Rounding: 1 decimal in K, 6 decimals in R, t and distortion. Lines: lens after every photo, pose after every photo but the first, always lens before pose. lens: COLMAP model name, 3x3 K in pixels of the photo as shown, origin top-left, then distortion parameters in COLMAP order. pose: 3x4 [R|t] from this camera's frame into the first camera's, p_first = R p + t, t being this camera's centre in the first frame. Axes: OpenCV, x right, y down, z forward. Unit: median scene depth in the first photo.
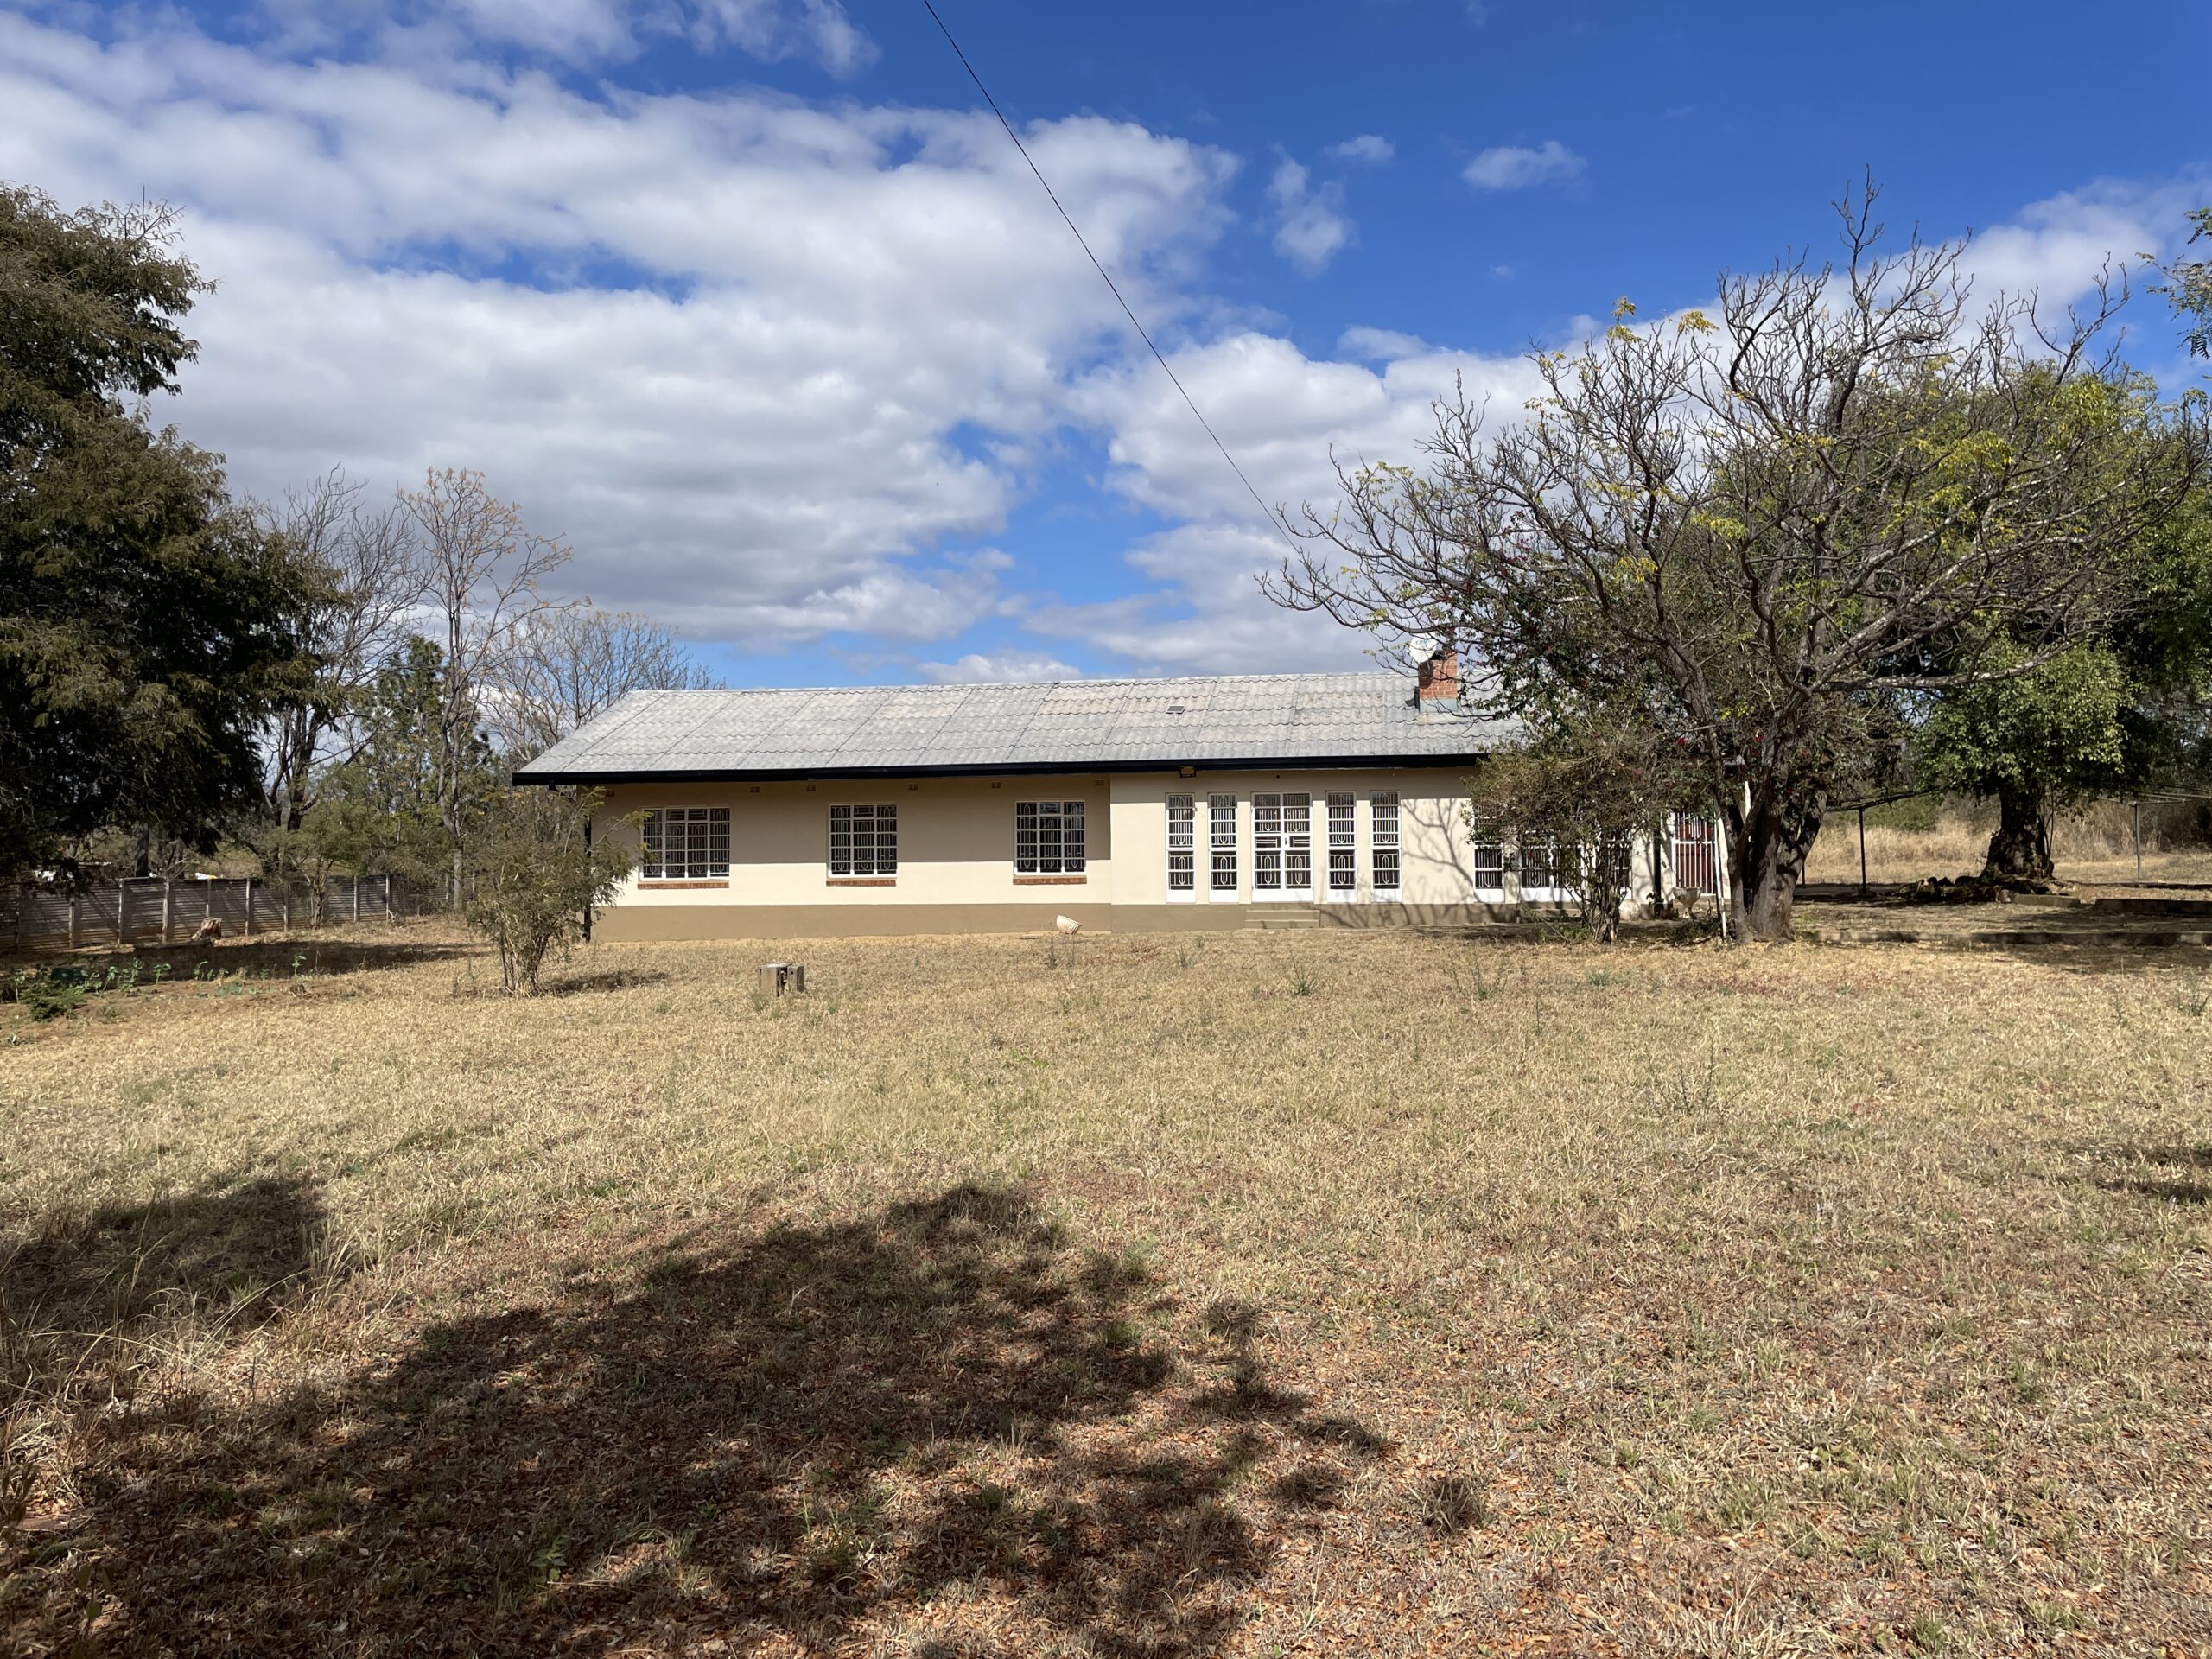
lens RADIAL K [[1678.7, 0, 1106.0], [0, 1678.7, 829.5], [0, 0, 1]] dist [0.001989, -0.002353]
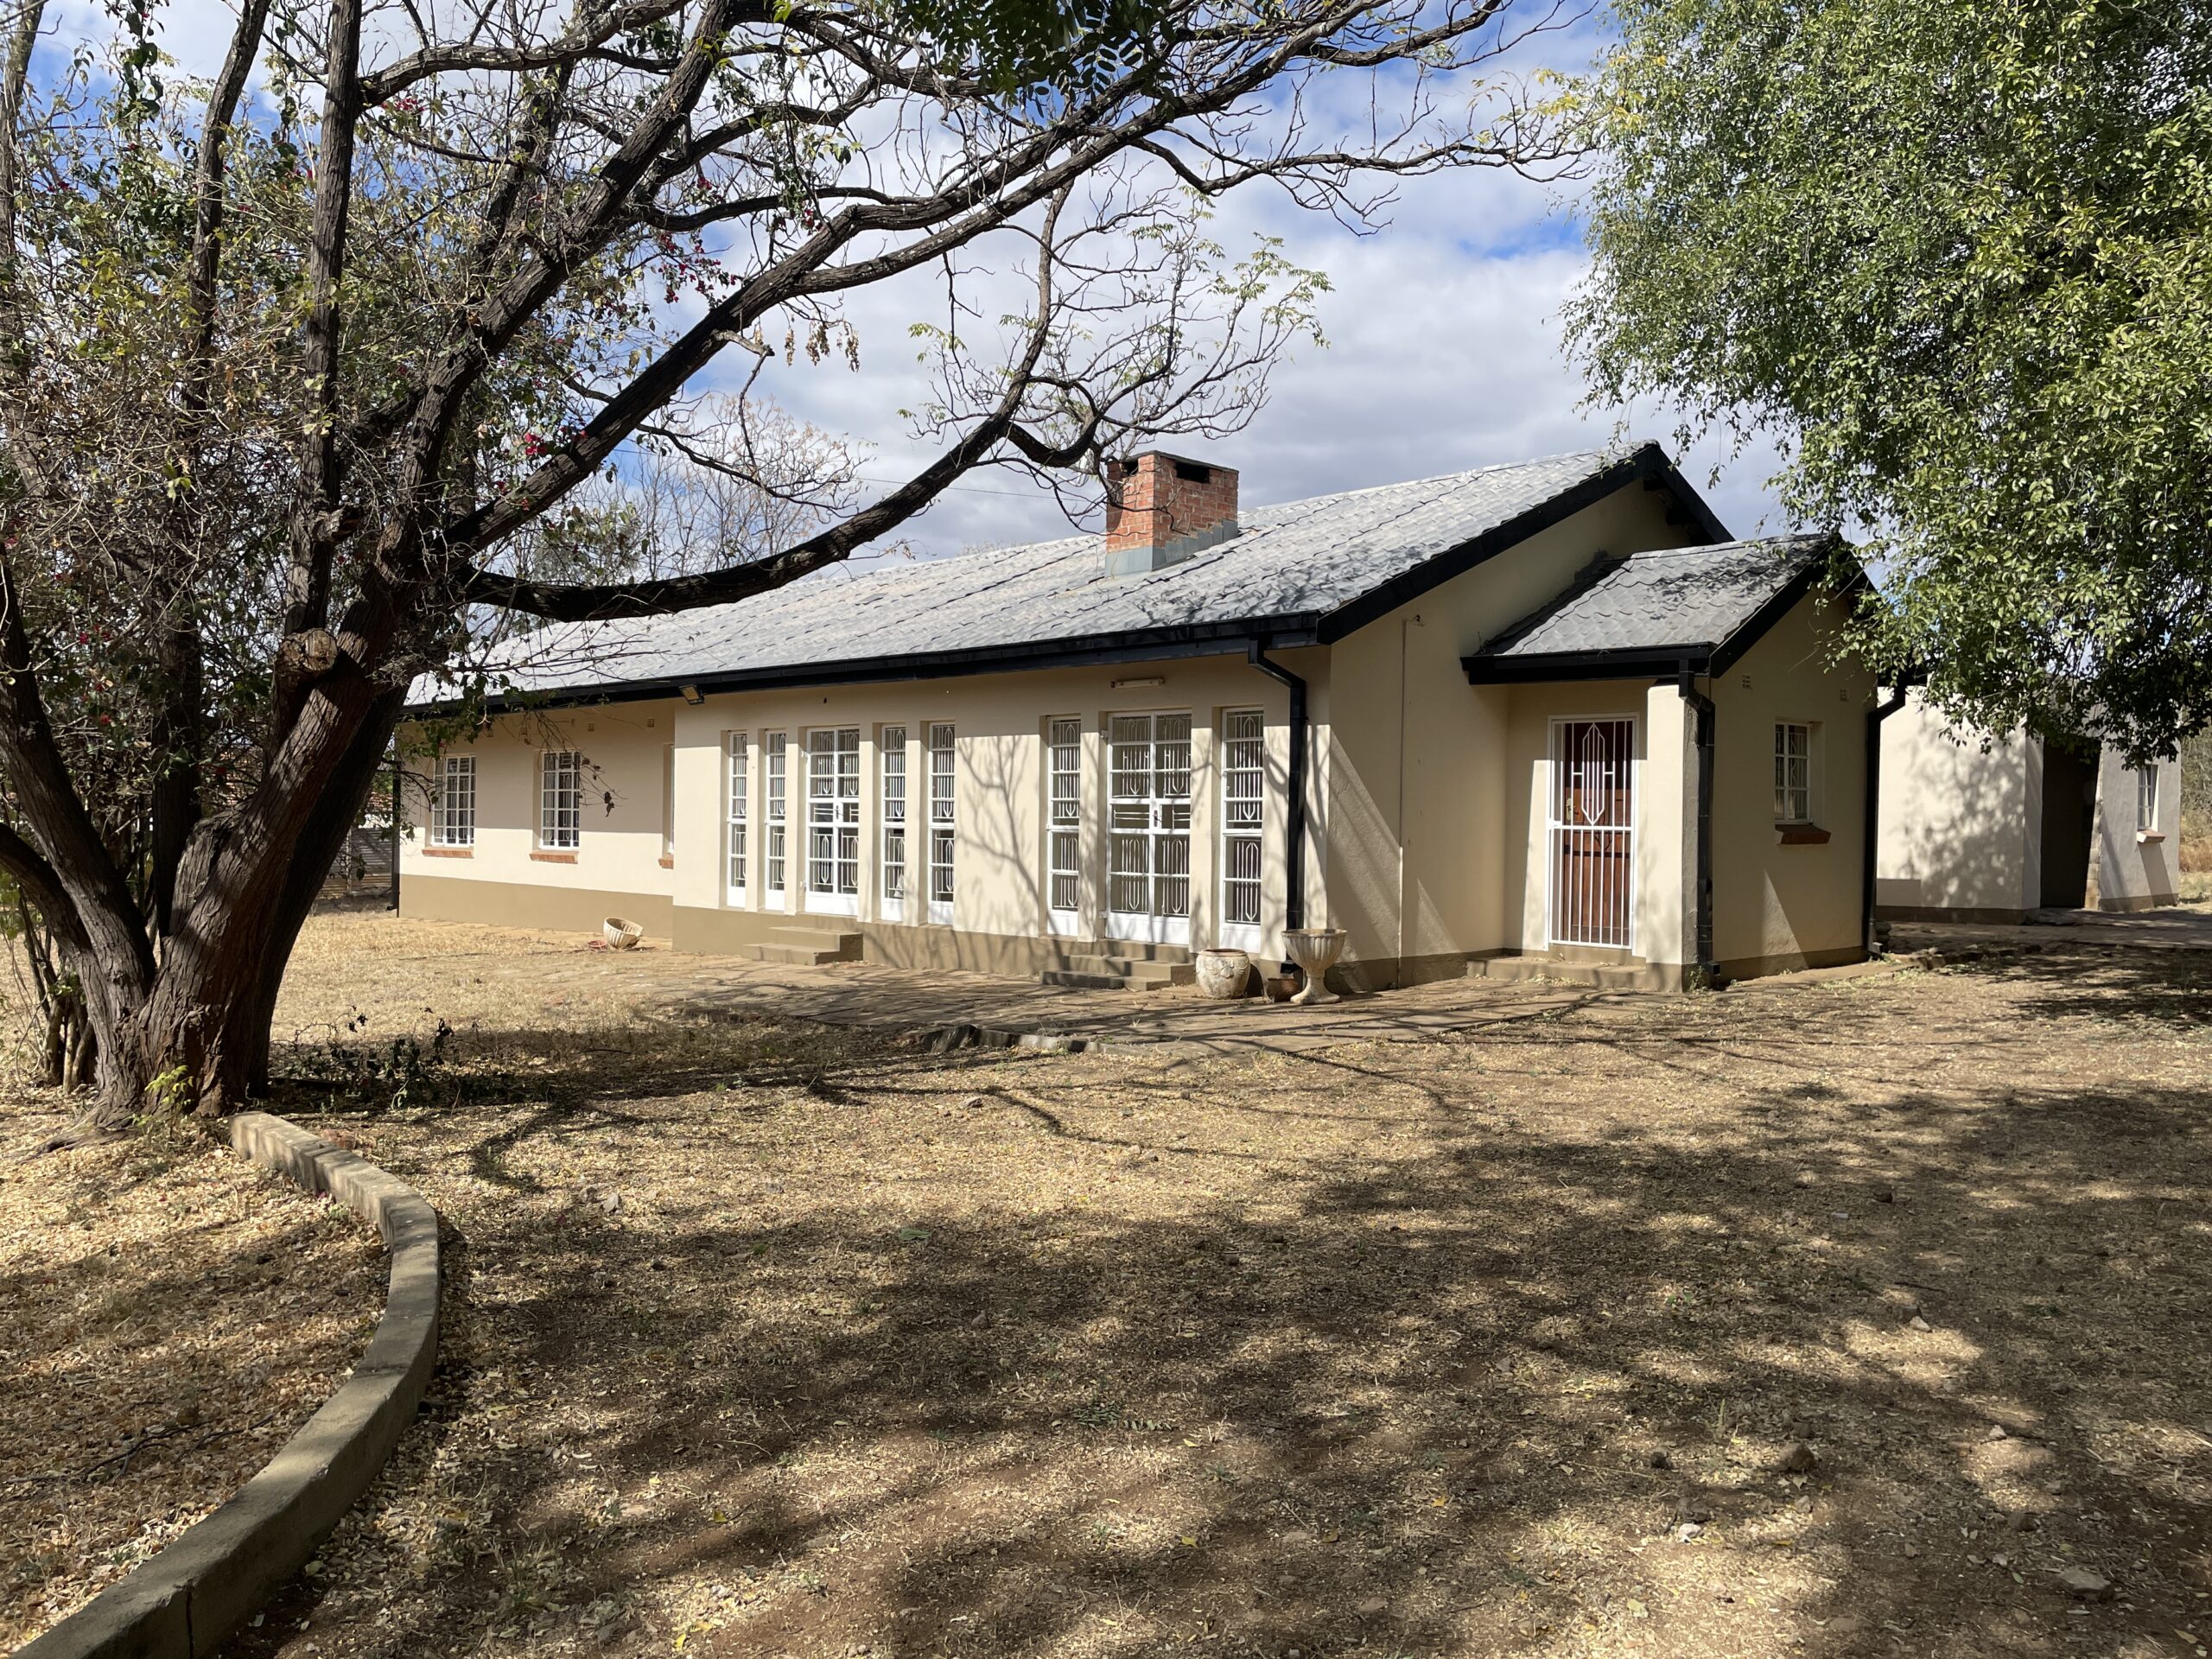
lens RADIAL K [[1678.7, 0, 1106.0], [0, 1678.7, 829.5], [0, 0, 1]] dist [0.001989, -0.002353]
pose [[0.770190, 0.023305, -0.637389, 0.560286], [-0.013549, 0.999705, 0.020181, 0.000291], [0.637671, -0.006907, 0.770278, 0.611456]]
